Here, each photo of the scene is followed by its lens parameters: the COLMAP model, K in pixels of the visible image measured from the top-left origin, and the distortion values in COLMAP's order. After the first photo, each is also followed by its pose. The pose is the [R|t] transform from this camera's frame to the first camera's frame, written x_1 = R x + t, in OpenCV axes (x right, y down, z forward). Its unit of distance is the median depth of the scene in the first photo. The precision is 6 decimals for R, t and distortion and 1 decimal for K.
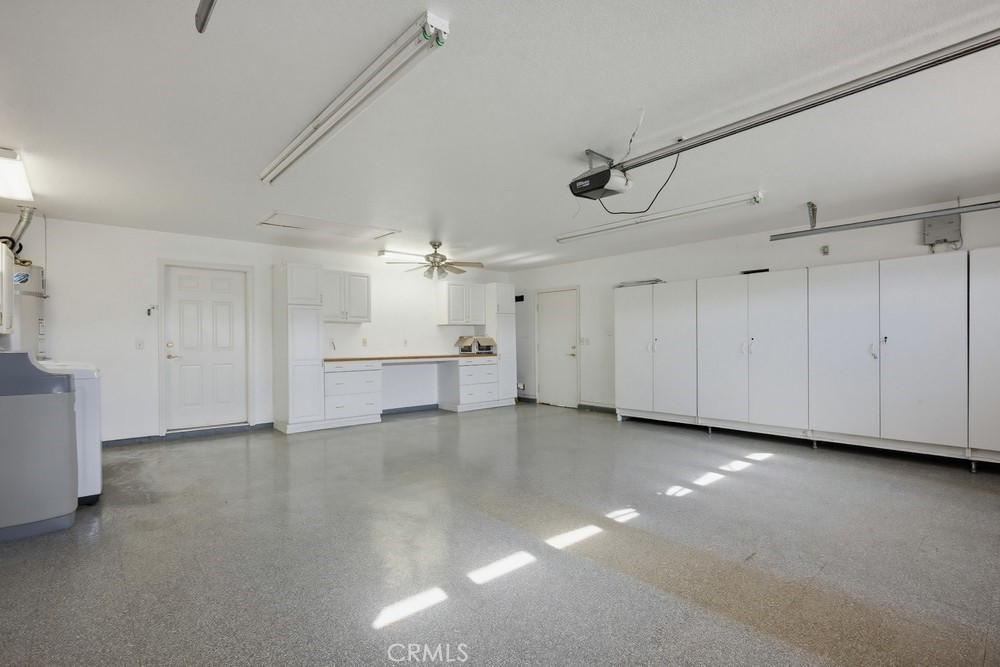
lens RADIAL K [[466.7, 0, 507.3], [0, 466.7, 336.5], [0, 0, 1]] dist [-0.005363, 0.000139]
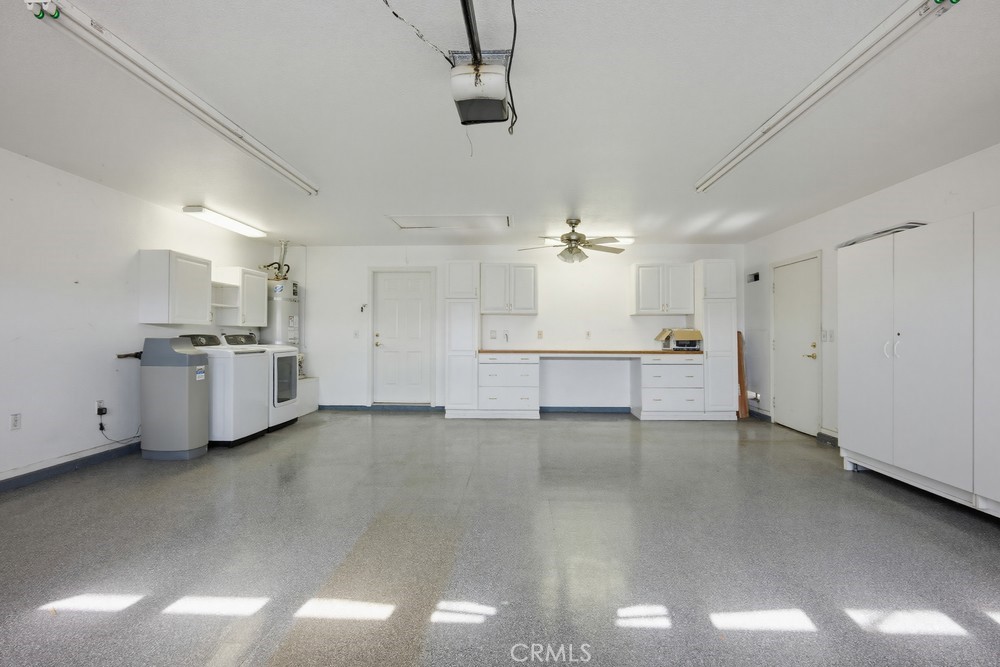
lens RADIAL K [[466.7, 0, 503.2], [0, 466.7, 333.7], [0, 0, 1]] dist [-0.005363, 0.000139]
pose [[0.725399, 0.008862, -0.688271, 0.289443], [-0.000146, 0.999919, 0.012720, -0.001445], [0.688328, -0.009127, 0.725342, 0.233830]]
